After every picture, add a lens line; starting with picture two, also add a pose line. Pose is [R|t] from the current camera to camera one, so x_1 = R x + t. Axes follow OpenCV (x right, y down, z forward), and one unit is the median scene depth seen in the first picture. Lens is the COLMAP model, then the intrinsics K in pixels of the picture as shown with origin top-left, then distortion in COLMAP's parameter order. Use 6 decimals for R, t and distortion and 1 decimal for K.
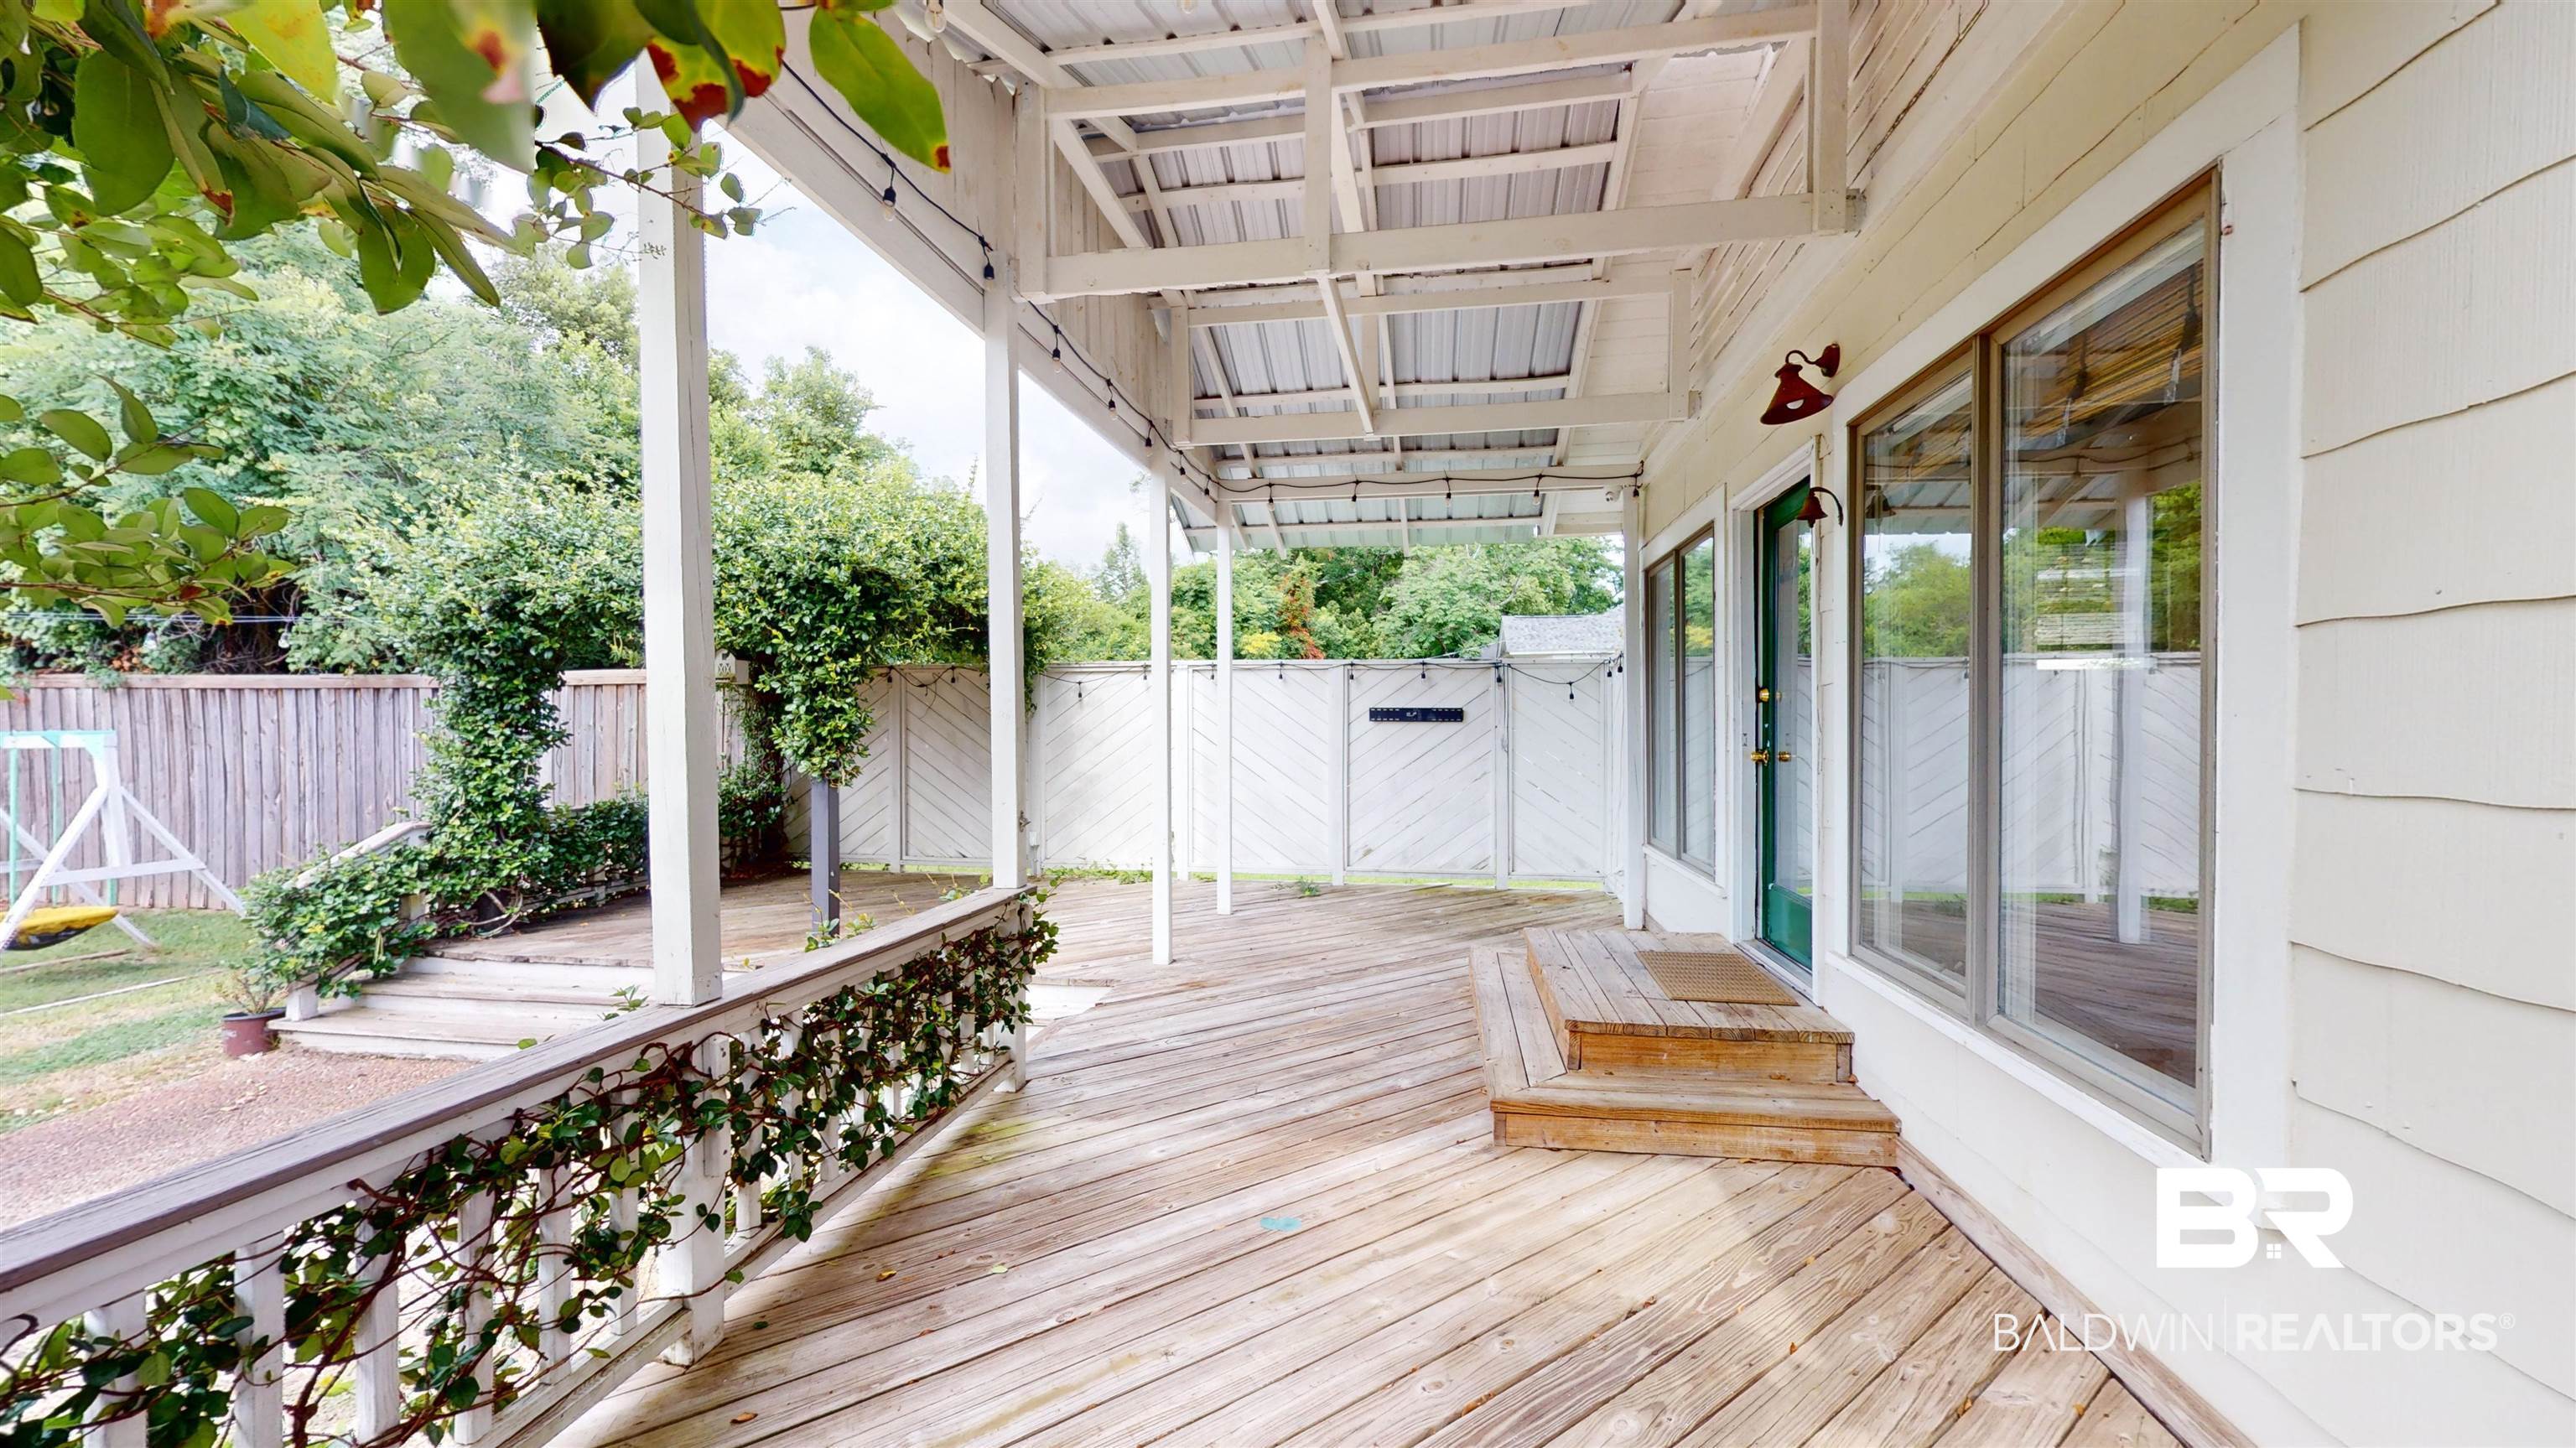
lens RADIAL K [[936.5, 0, 1297.7], [0, 936.5, 734.6], [0, 0, 1]] dist [0.001213, -0.000347]
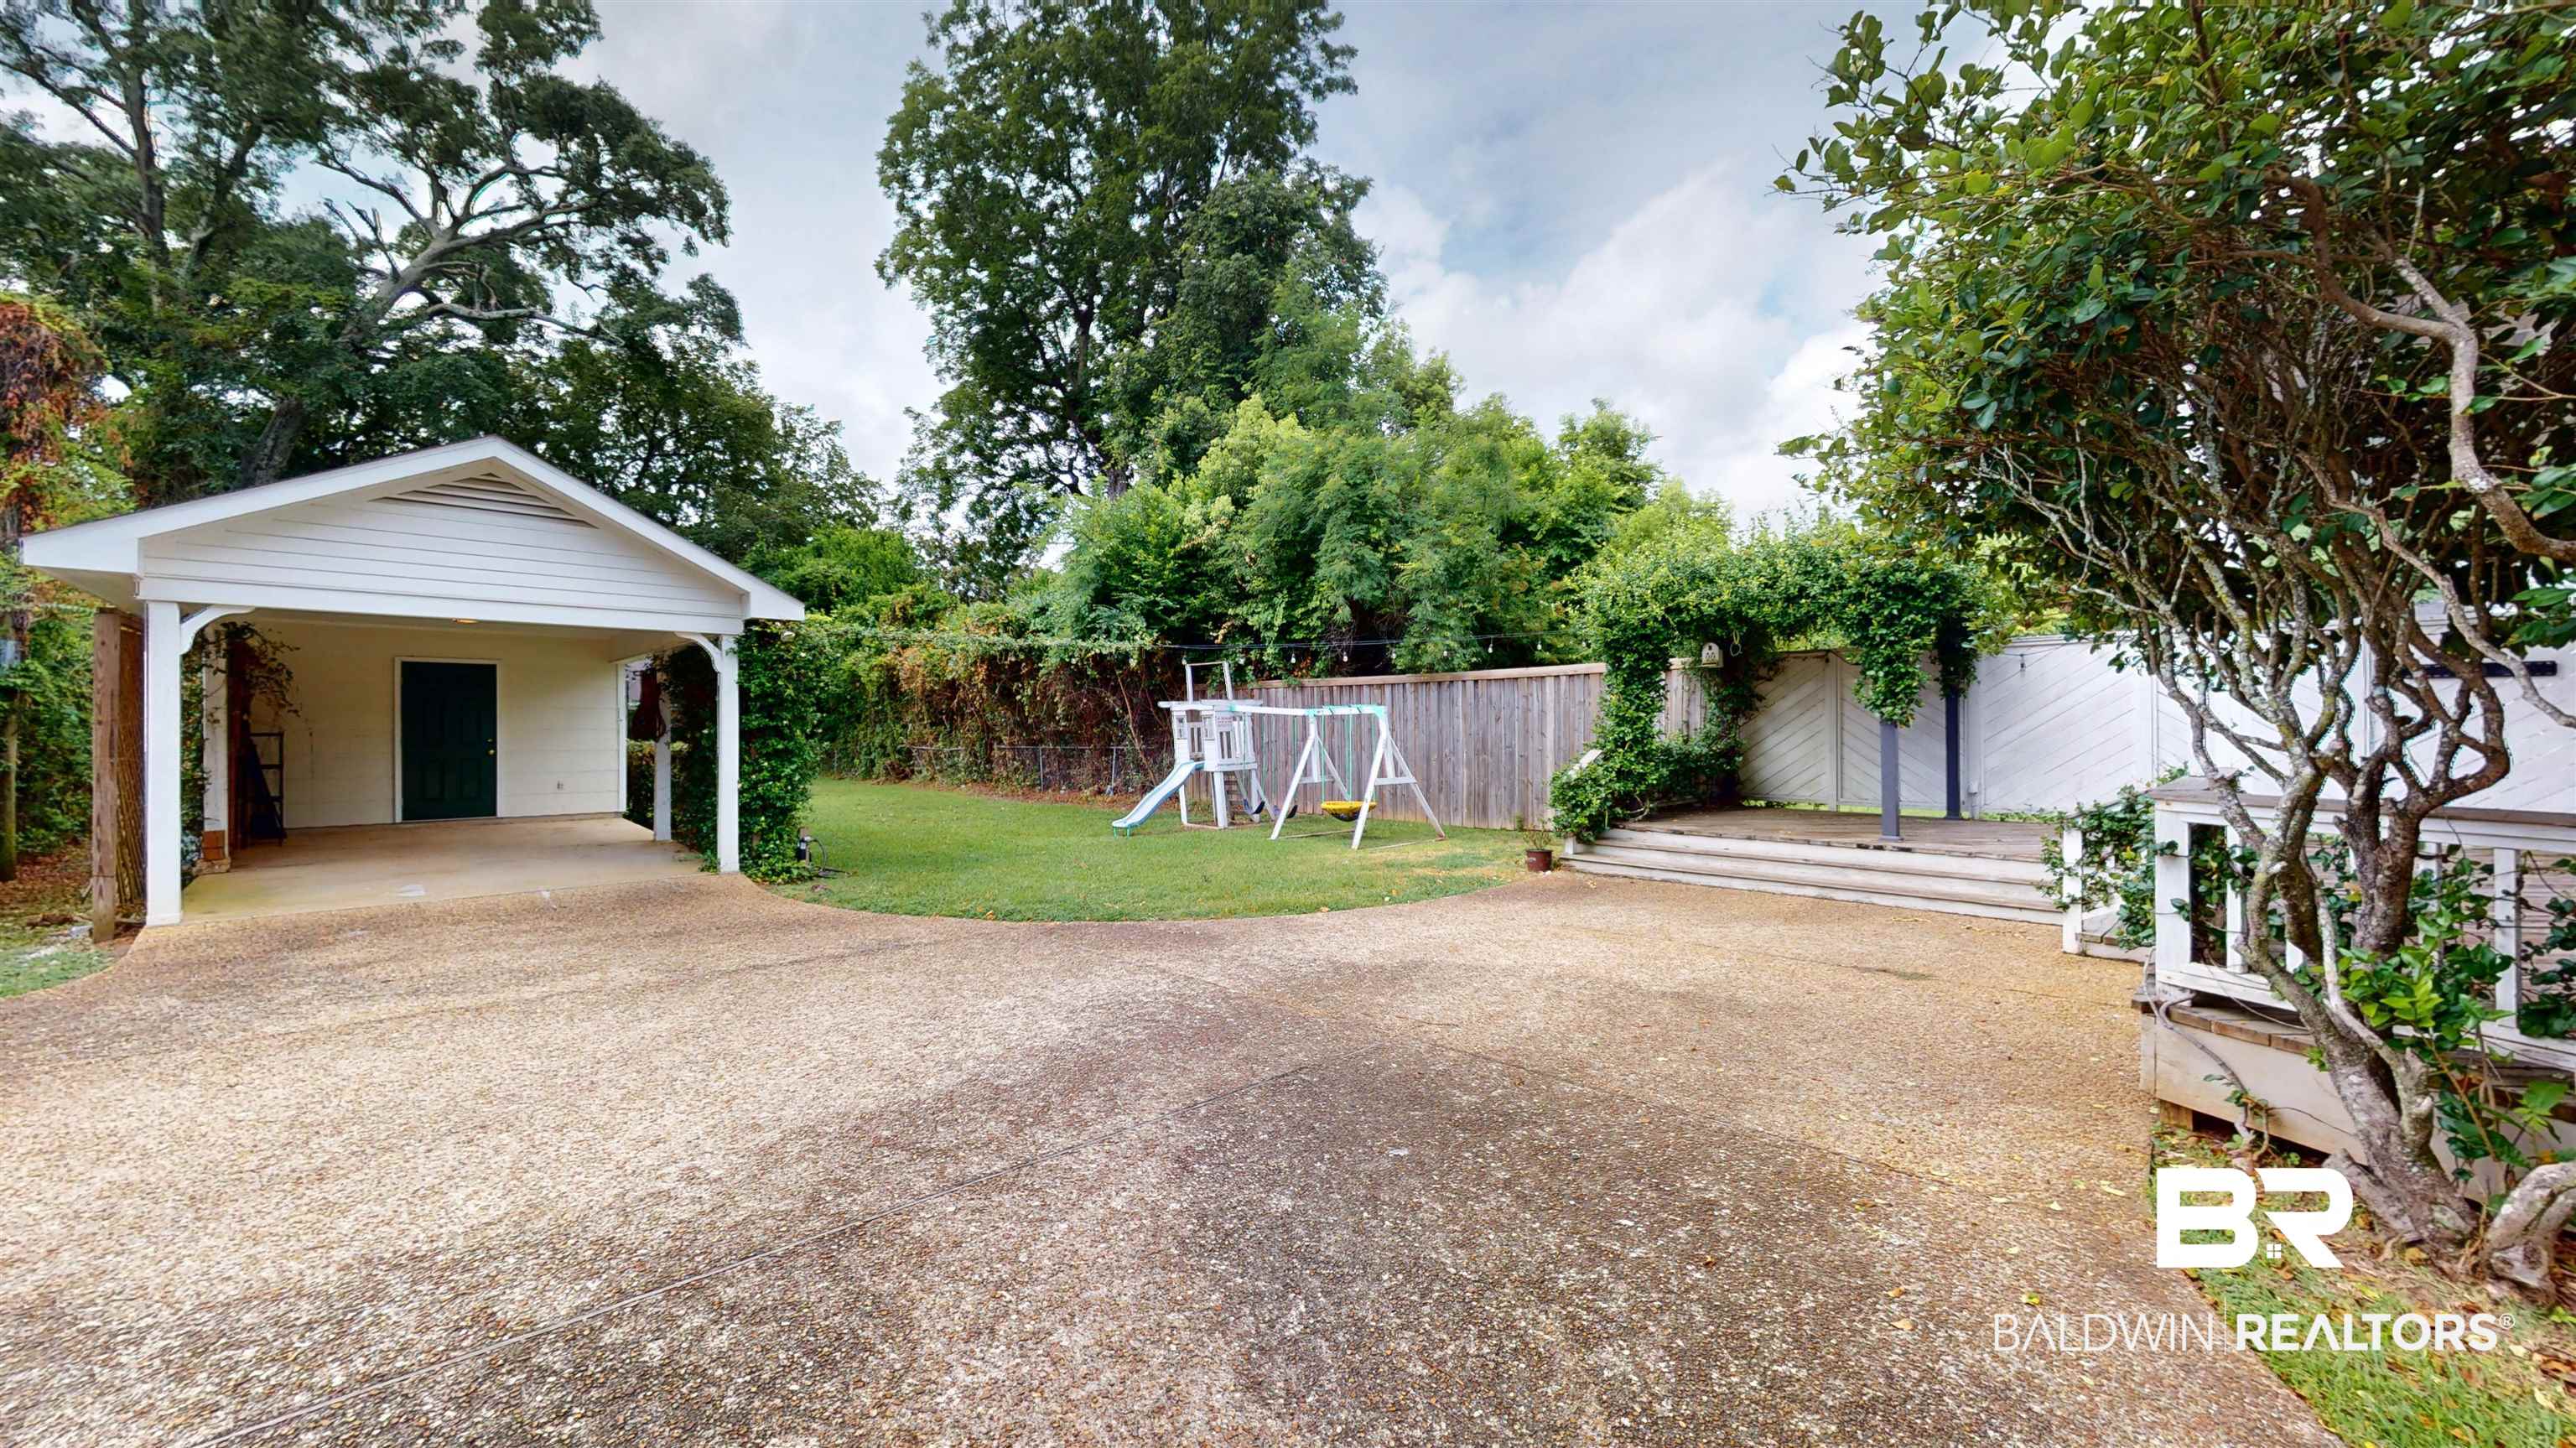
lens RADIAL K [[936.5, 0, 1280.5], [0, 936.5, 725.1], [0, 0, 1]] dist [0.001213, -0.000347]
pose [[0.794277, -0.004615, -0.607538, -0.296664], [-0.001377, 0.999955, -0.009396, 0.052829], [0.607554, 0.008300, 0.794235, -0.569149]]
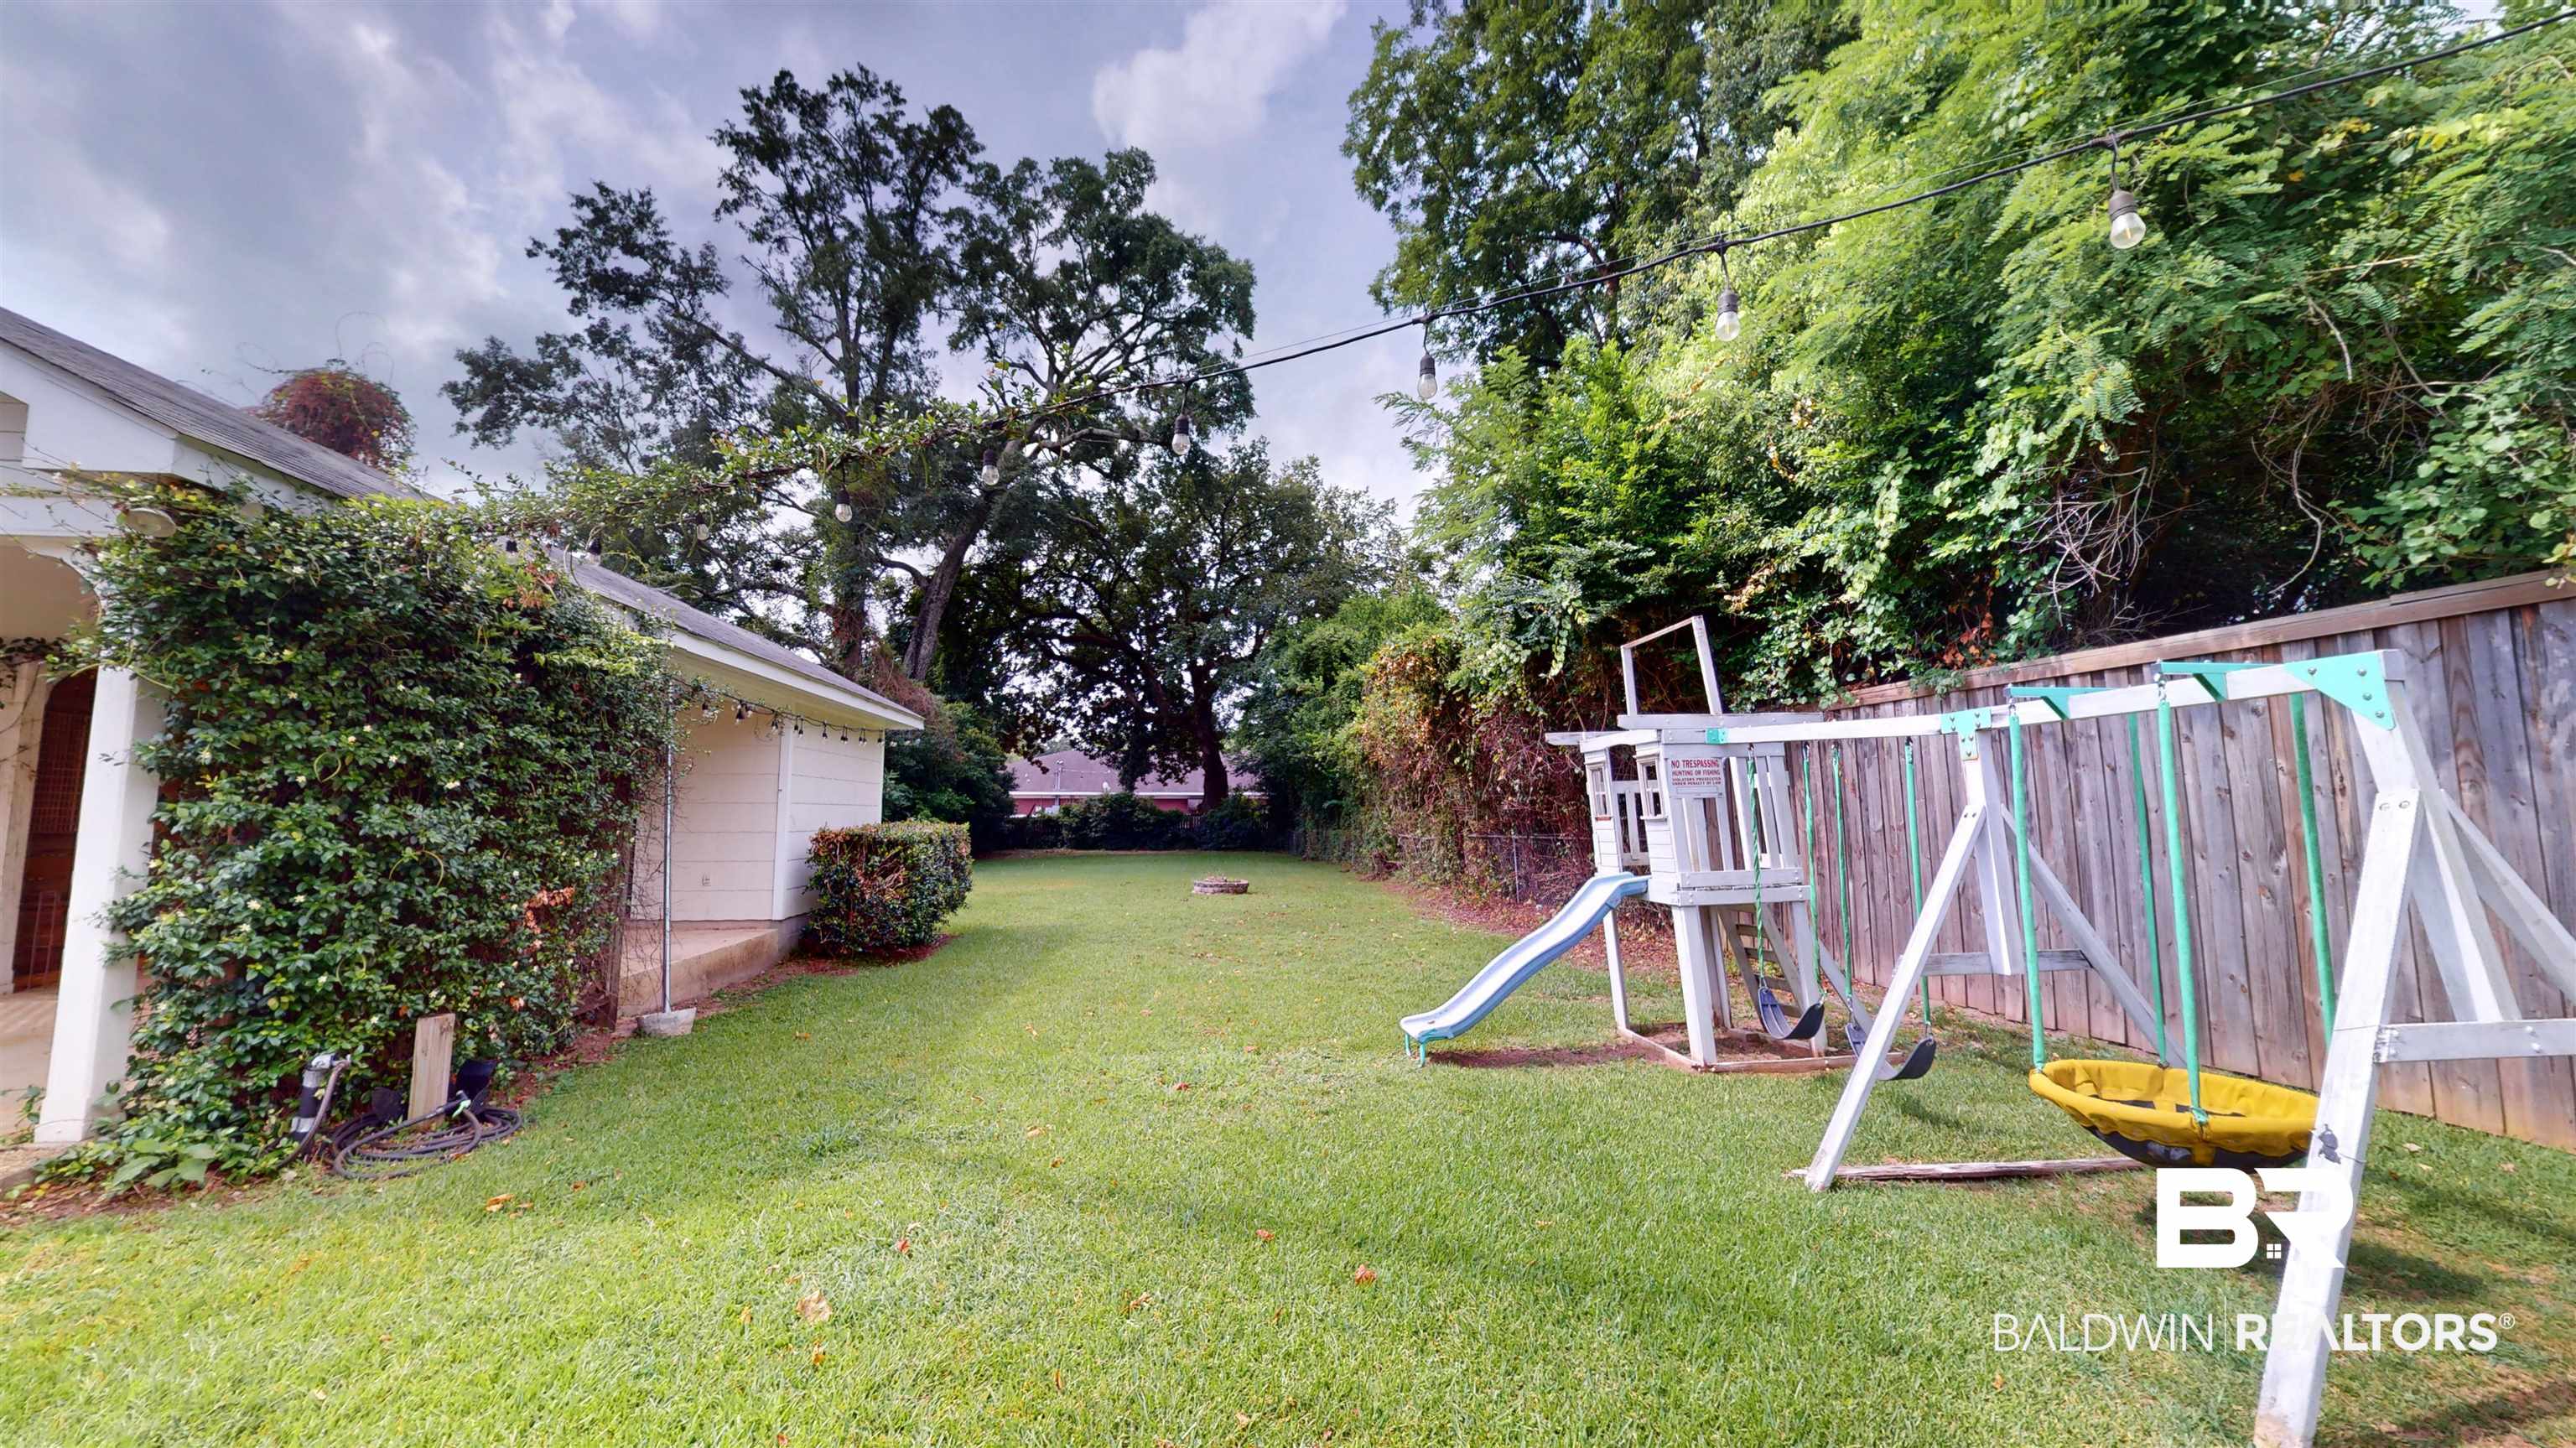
lens RADIAL K [[936.5, 0, 1298.0], [0, 936.5, 726.4], [0, 0, 1]] dist [0.001213, -0.000347]
pose [[0.278837, -0.097208, -0.955406, -1.005659], [-0.006293, 0.994657, -0.103039, 0.070355], [0.960318, 0.034743, 0.276736, 0.467391]]
